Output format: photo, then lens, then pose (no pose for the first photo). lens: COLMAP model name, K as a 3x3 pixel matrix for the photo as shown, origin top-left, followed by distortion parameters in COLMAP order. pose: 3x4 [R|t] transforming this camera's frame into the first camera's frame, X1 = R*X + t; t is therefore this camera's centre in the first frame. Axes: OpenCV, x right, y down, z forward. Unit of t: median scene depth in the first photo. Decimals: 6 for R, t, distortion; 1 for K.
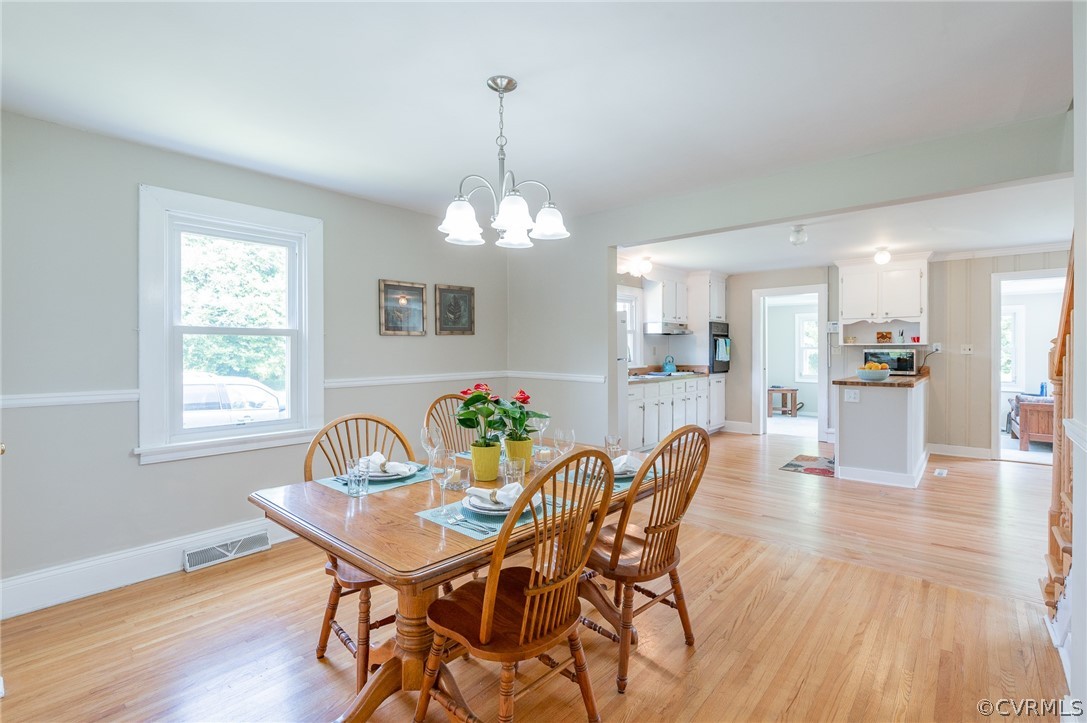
lens RADIAL K [[499.8, 0, 544.0], [0, 499.8, 350.3], [0, 0, 1]] dist [-0.007620, -0.001172]
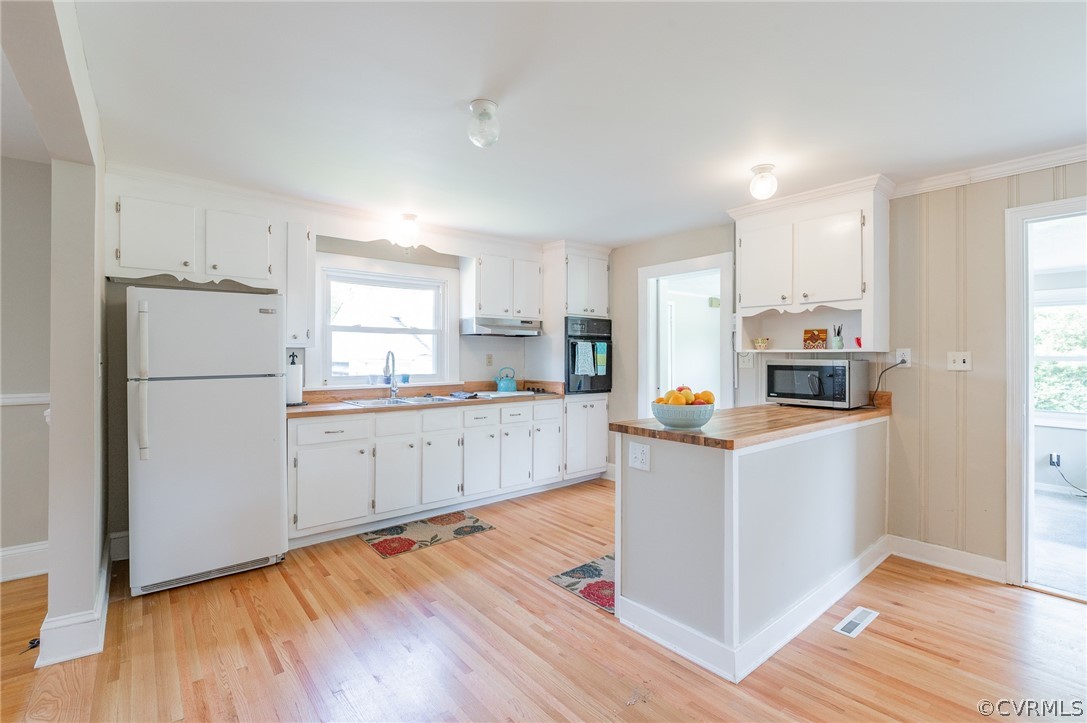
lens RADIAL K [[490.3, 0, 541.4], [0, 490.3, 353.3], [0, 0, 1]] dist [-0.007772, -0.000768]
pose [[0.986124, 0.002863, -0.165987, 0.476180], [-0.003907, 0.999975, -0.005964, -0.004775], [0.165966, 0.006529, 0.986110, 0.402909]]
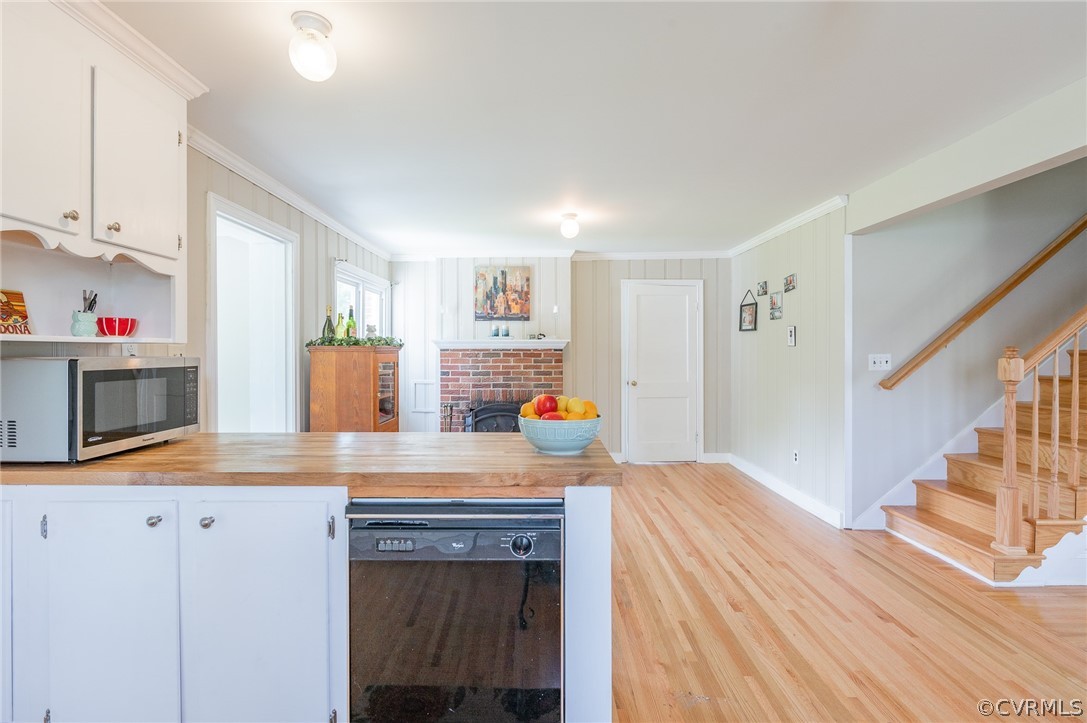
lens RADIAL K [[499.8, 0, 544.0], [0, 499.8, 350.3], [0, 0, 1]] dist [-0.007620, -0.001172]
pose [[-0.664723, -0.001396, 0.747089, 0.319511], [0.000389, 0.999997, 0.002215, -0.006527], [-0.747090, 0.001763, -0.664721, 0.979185]]
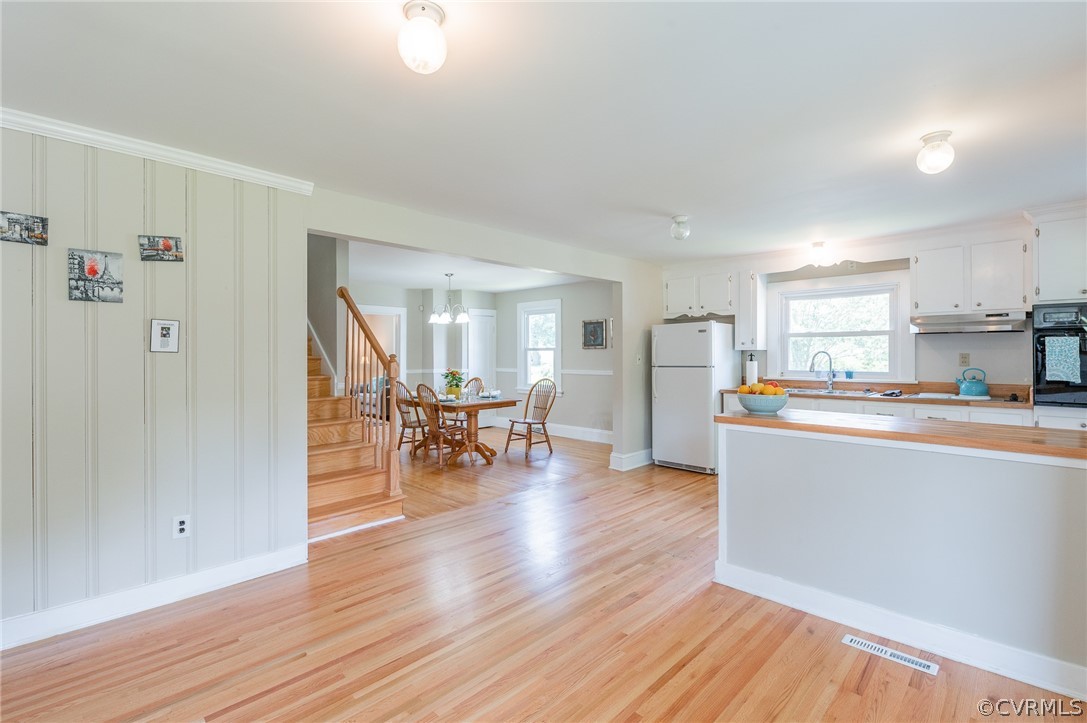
lens RADIAL K [[490.3, 0, 541.4], [0, 490.3, 353.3], [0, 0, 1]] dist [-0.007772, -0.000768]
pose [[-0.062695, 0.000065, -0.998033, 1.014057], [0.002444, 0.999997, -0.000089, -0.009019], [0.998030, -0.002445, -0.062695, 0.601754]]
